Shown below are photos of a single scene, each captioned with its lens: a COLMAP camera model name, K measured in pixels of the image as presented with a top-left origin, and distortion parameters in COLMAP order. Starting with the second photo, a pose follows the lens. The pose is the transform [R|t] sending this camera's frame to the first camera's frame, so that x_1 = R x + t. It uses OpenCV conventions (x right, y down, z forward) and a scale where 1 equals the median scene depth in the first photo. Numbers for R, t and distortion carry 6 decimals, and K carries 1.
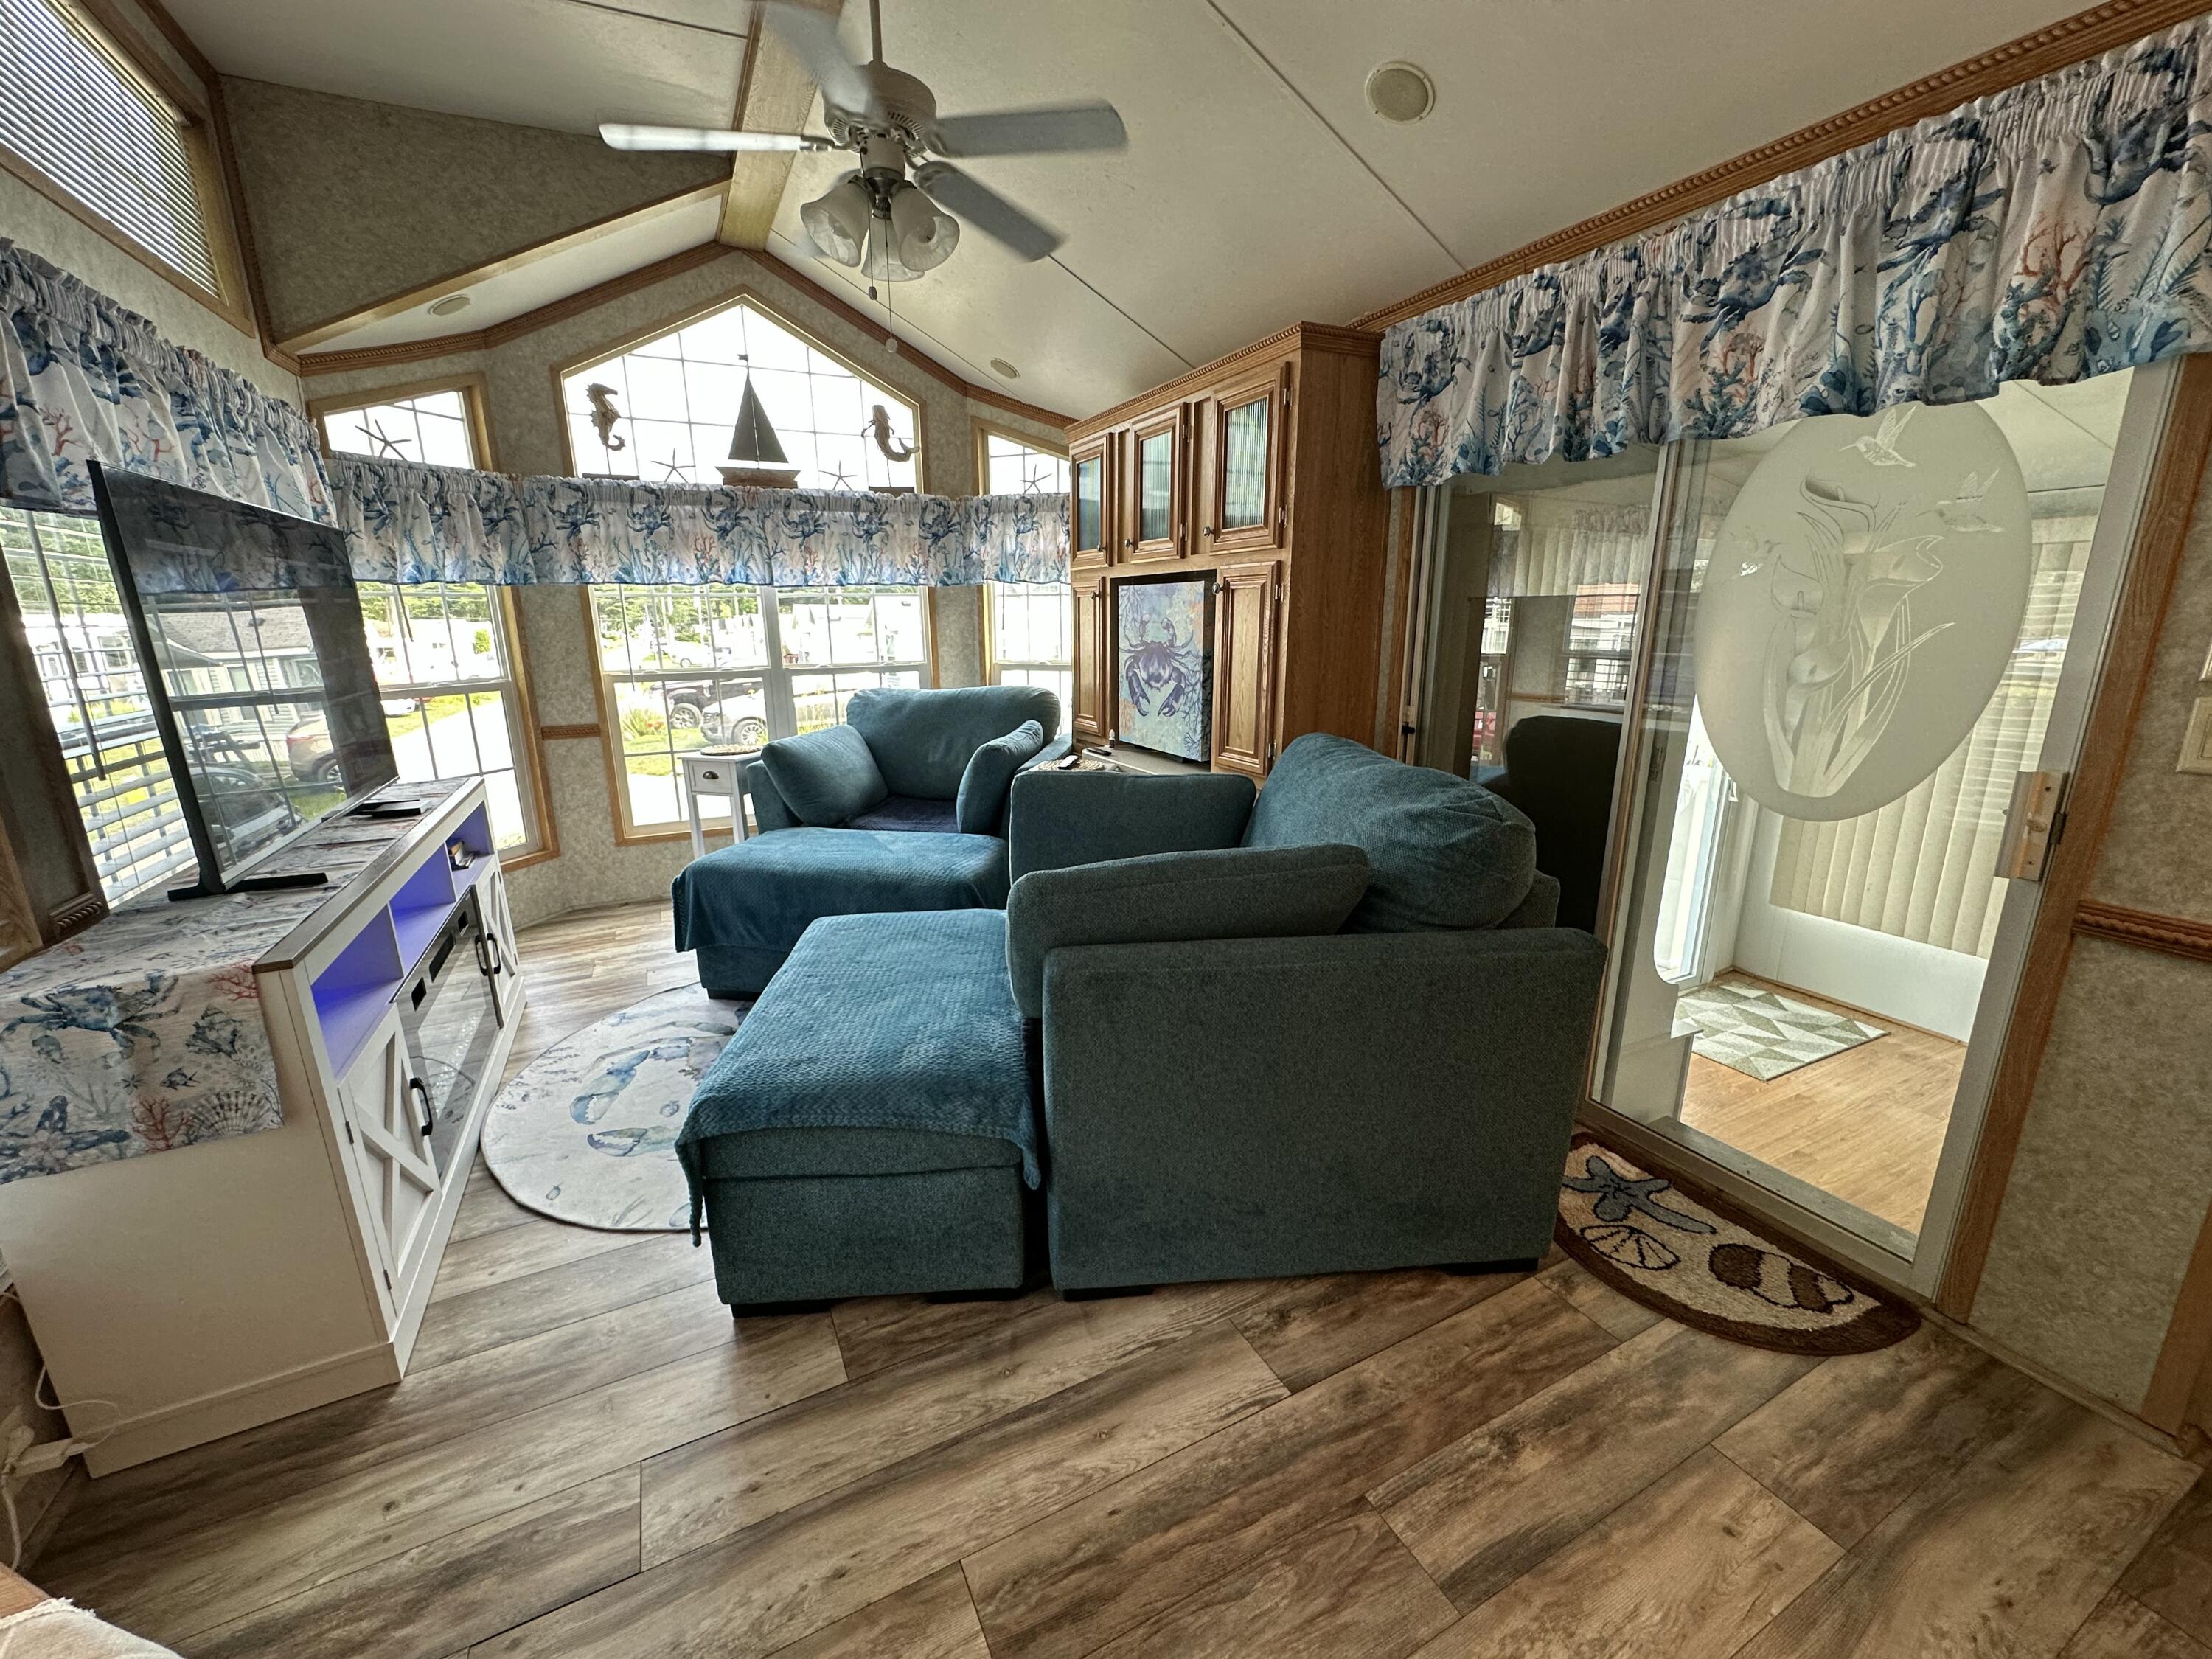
lens RADIAL K [[882.0, 0, 1107.1], [0, 882.0, 828.4], [0, 0, 1]] dist [-0.002079, 0.000272]
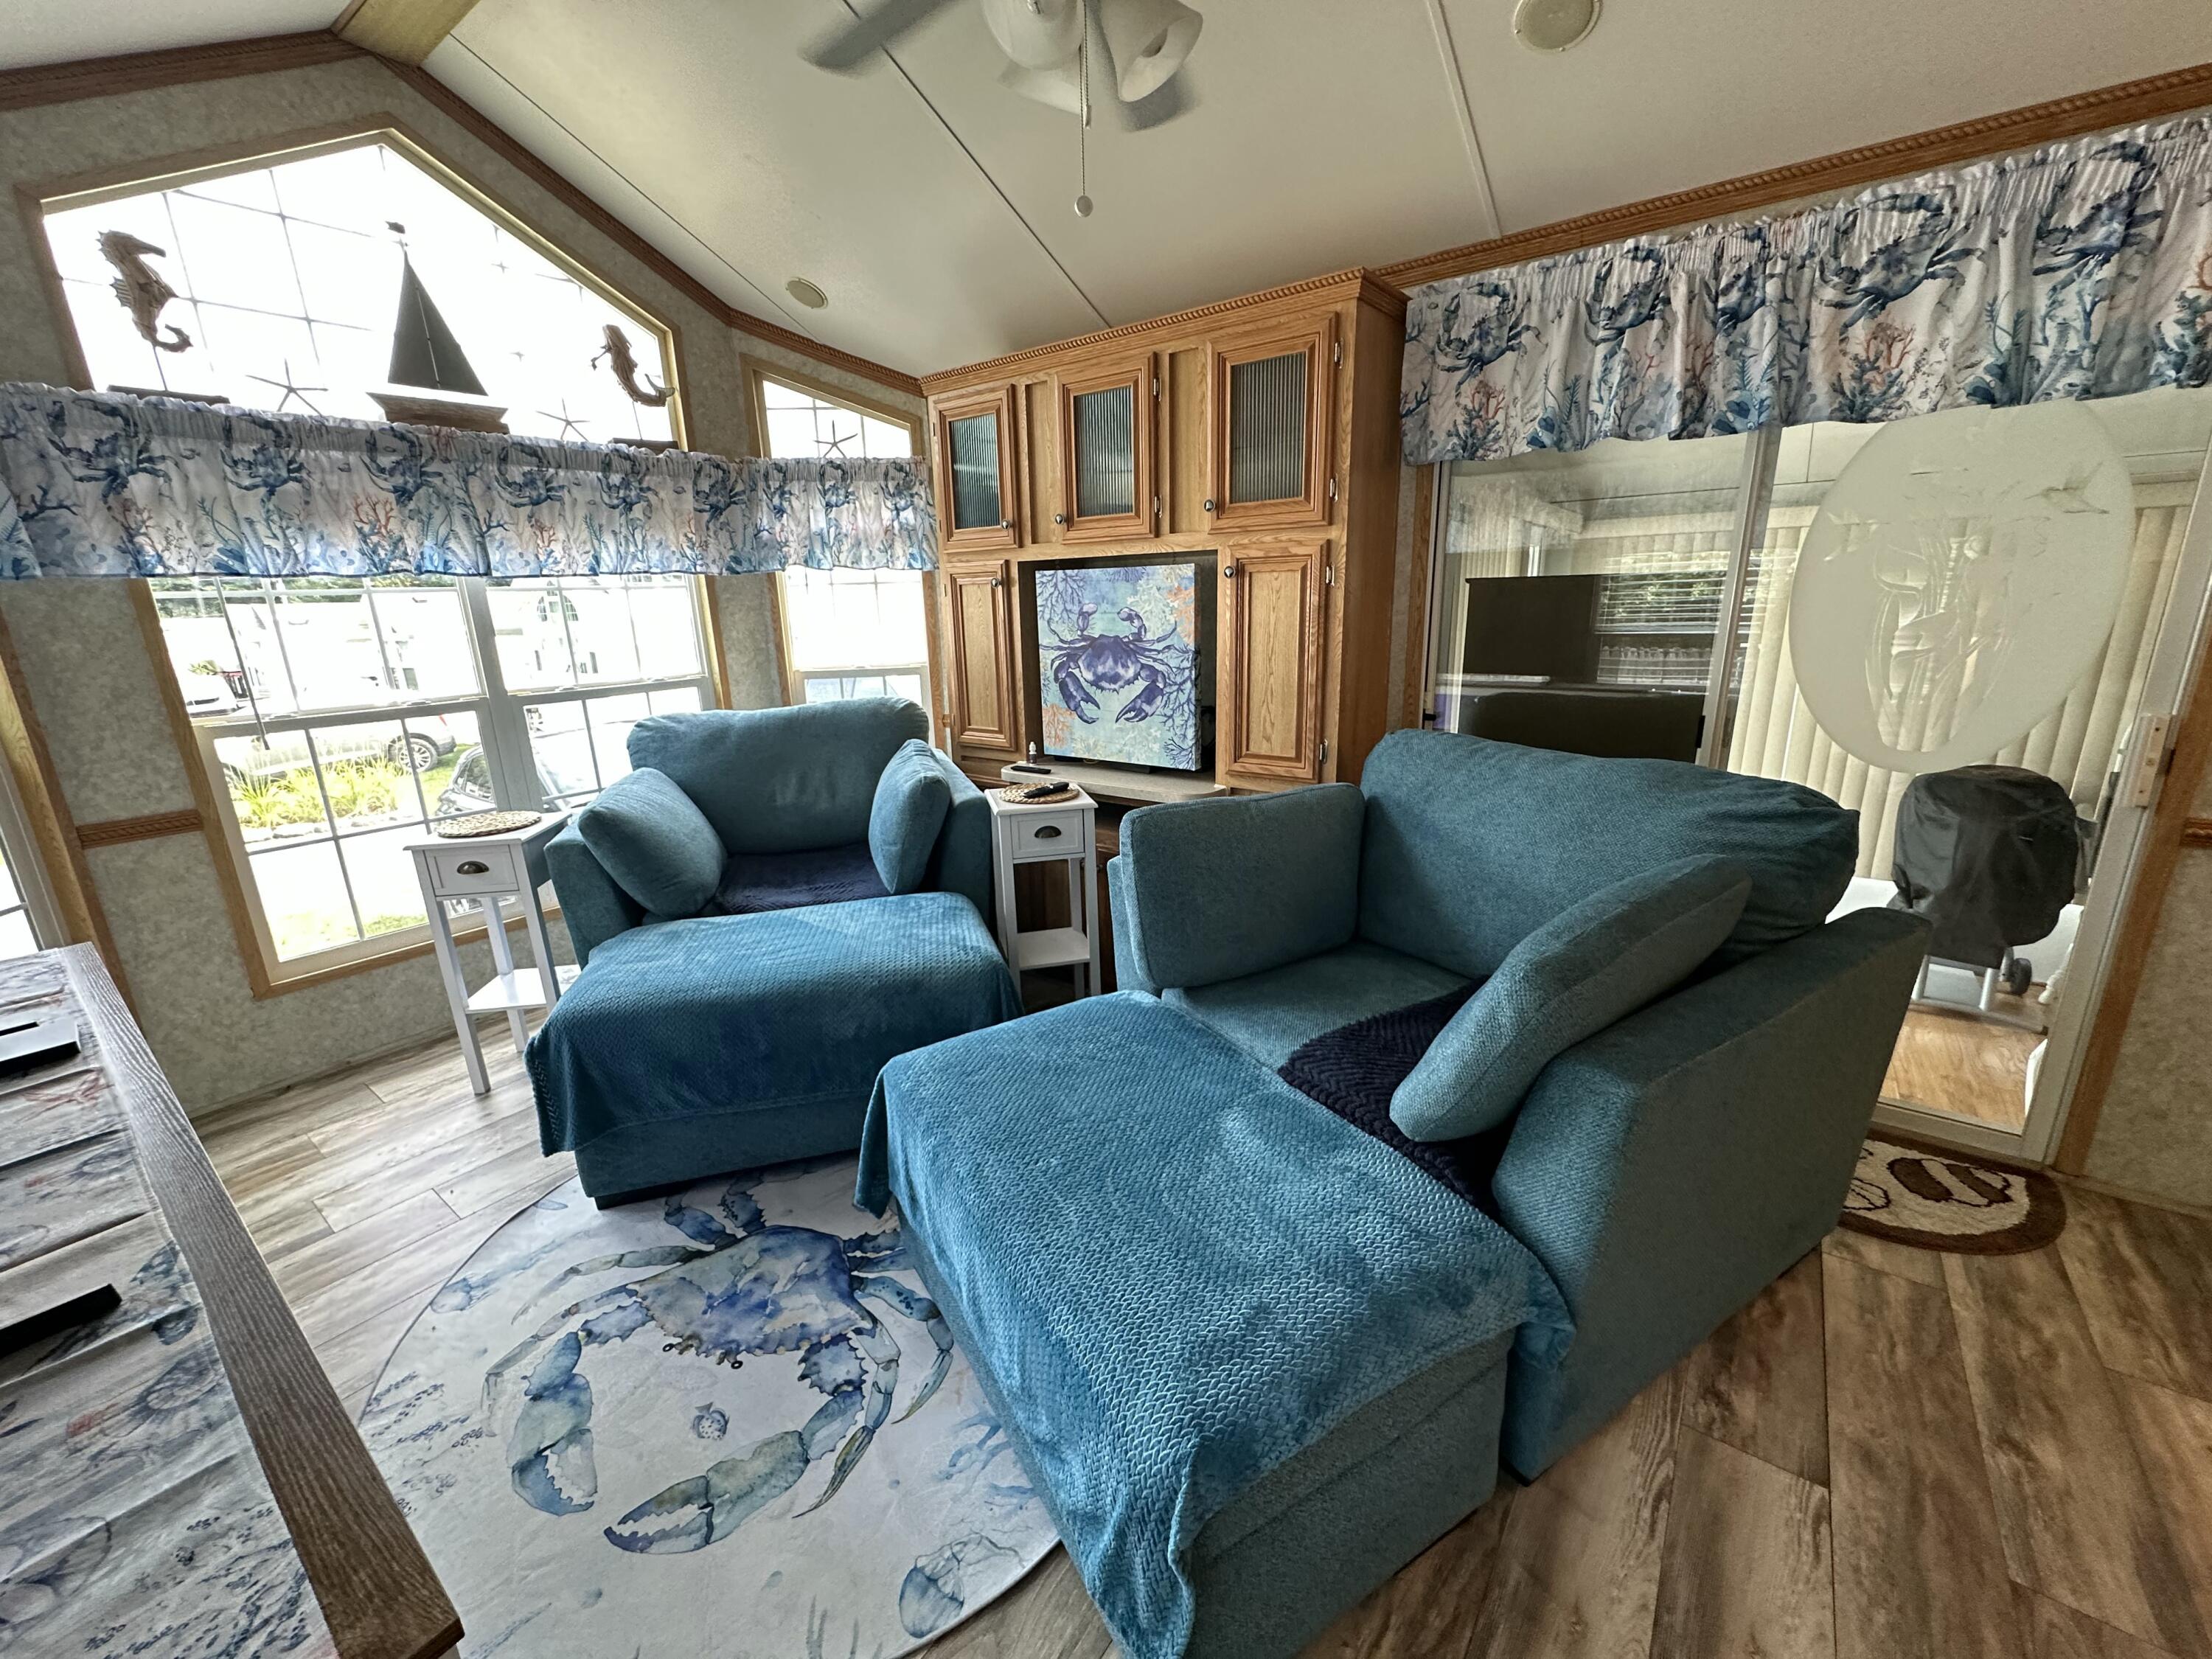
lens RADIAL K [[882.0, 0, 1107.1], [0, 882.0, 827.5], [0, 0, 1]] dist [-0.002079, 0.000272]
pose [[0.897389, -0.131696, 0.421129, -0.339902], [0.126211, 0.991155, 0.041011, -0.064929], [-0.422805, 0.016348, 0.906073, 0.237279]]
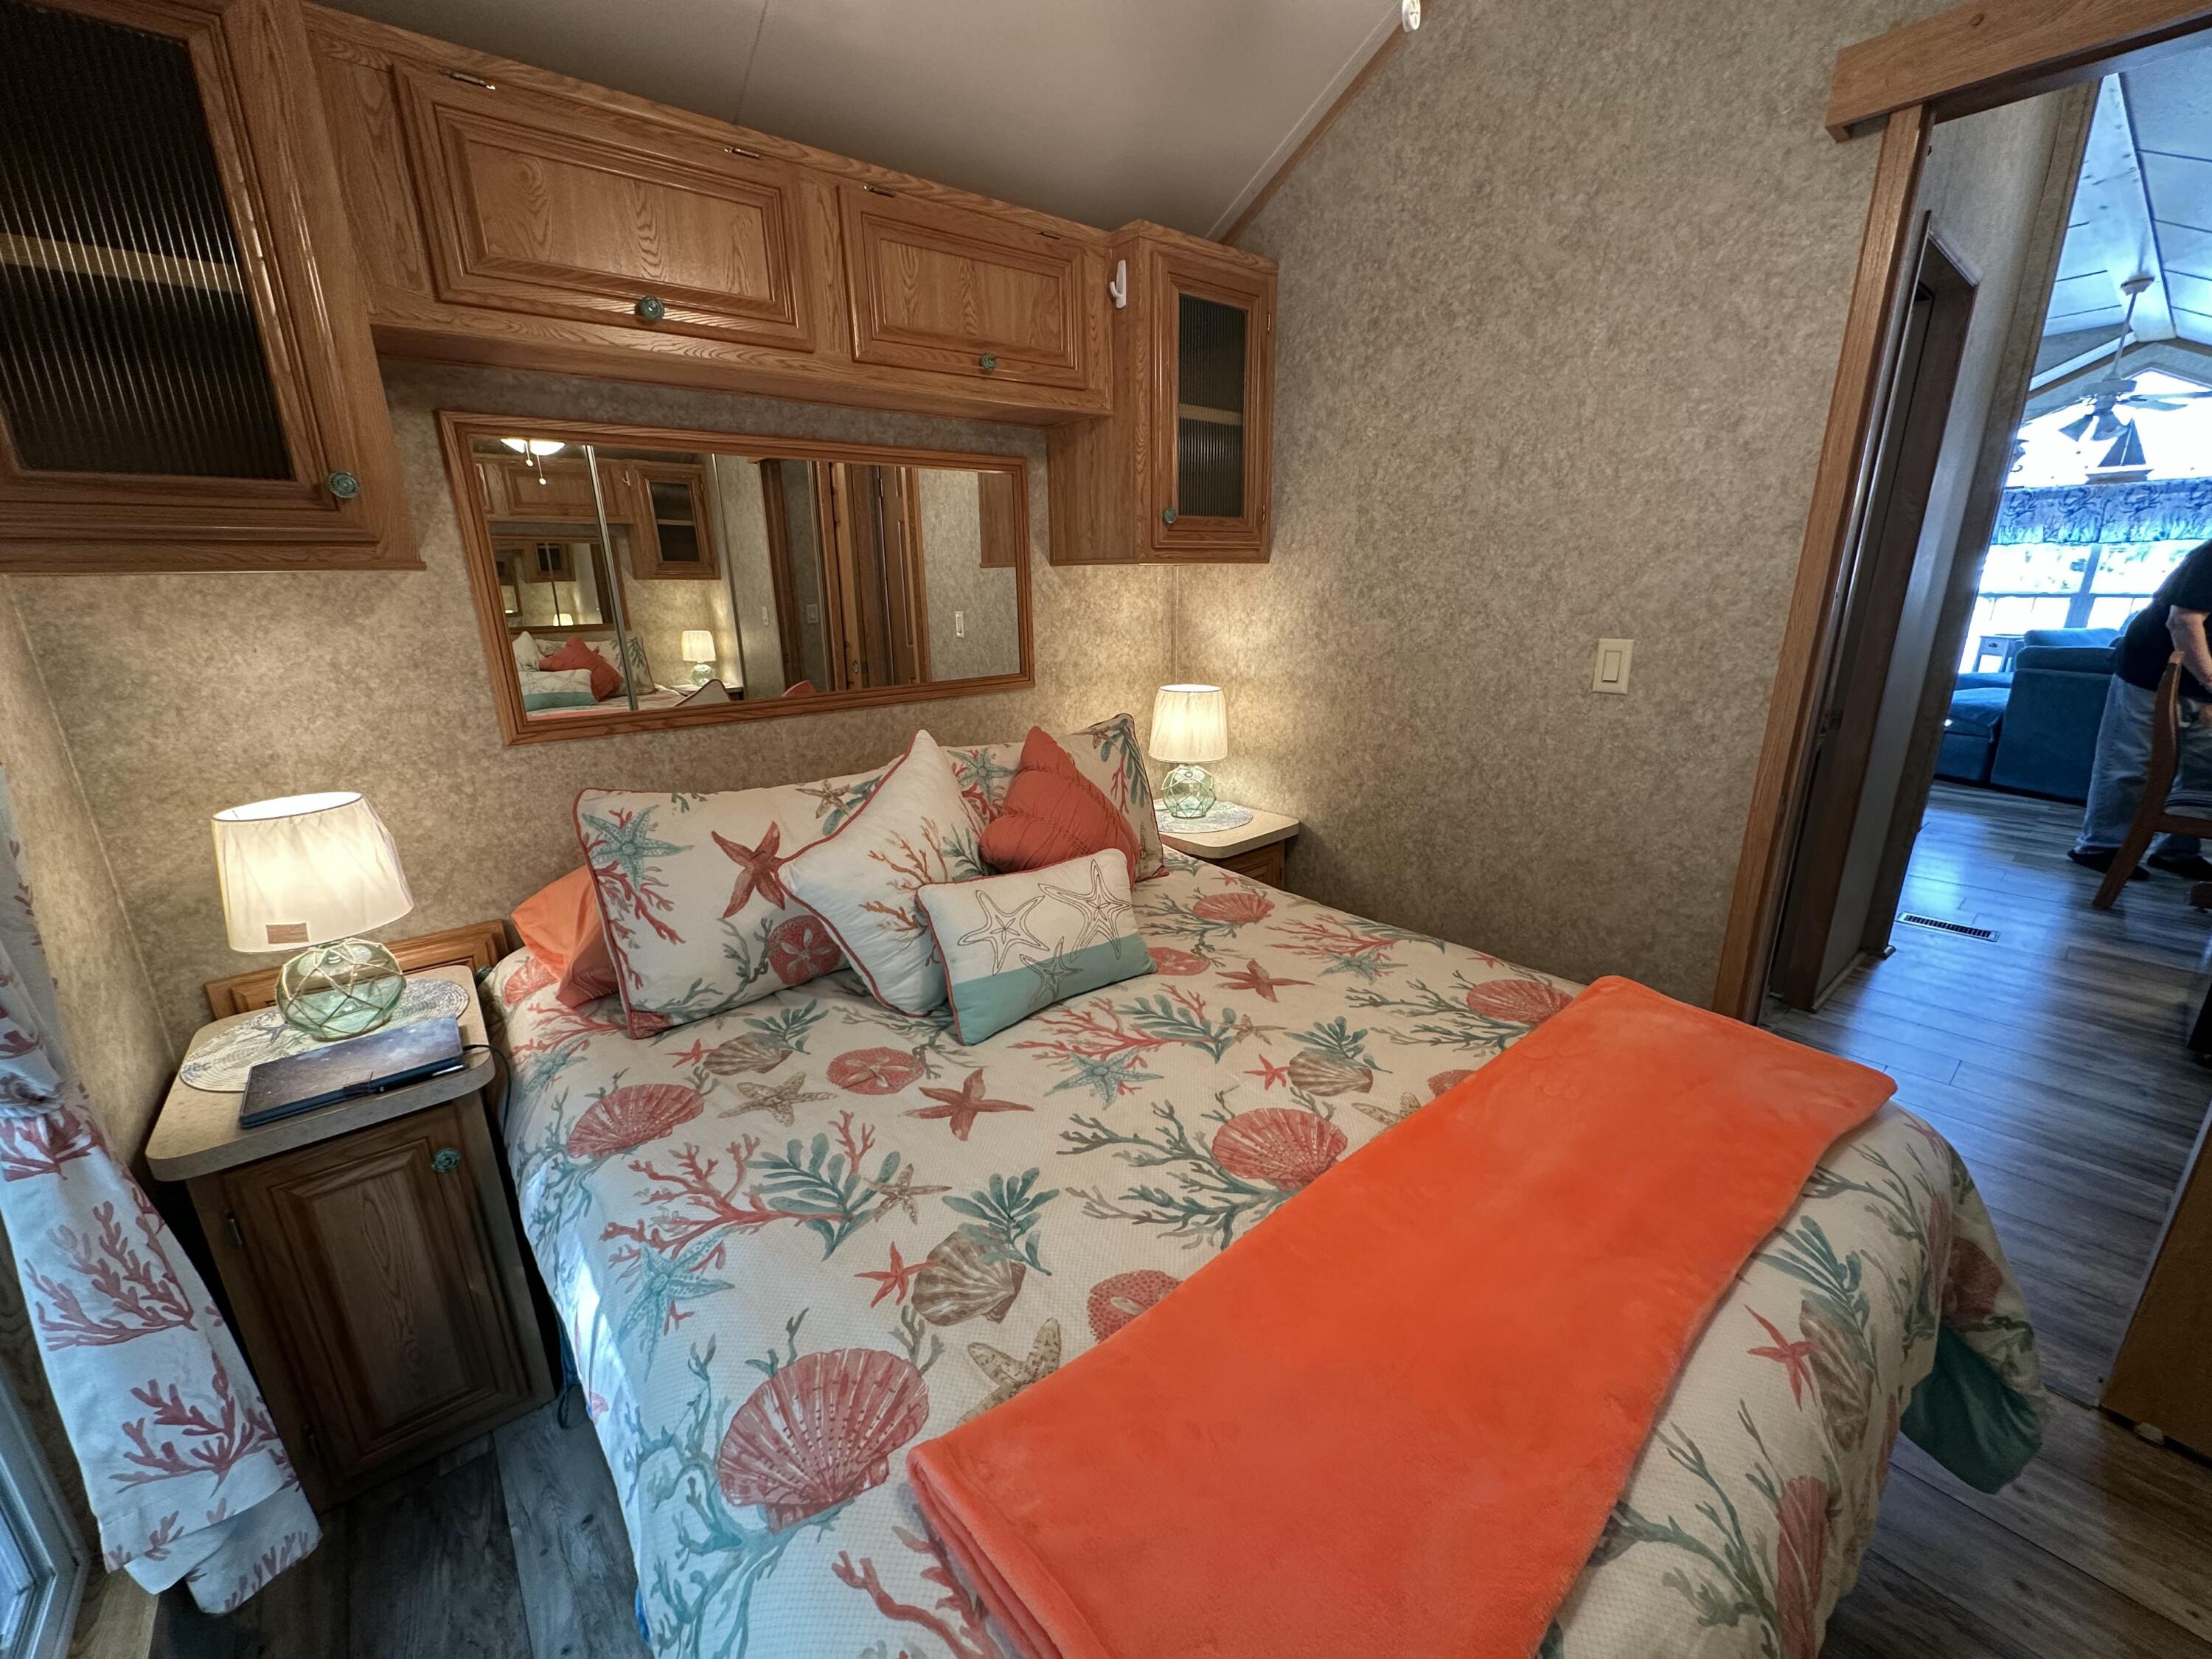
lens RADIAL K [[882.0, 0, 1104.2], [0, 882.0, 829.2], [0, 0, 1]] dist [-0.002079, 0.000272]
pose [[0.230813, 0.276316, -0.932939, 1.159316], [-0.217880, 0.949158, 0.227215, 0.354794], [0.948290, 0.150825, 0.279282, -1.523189]]
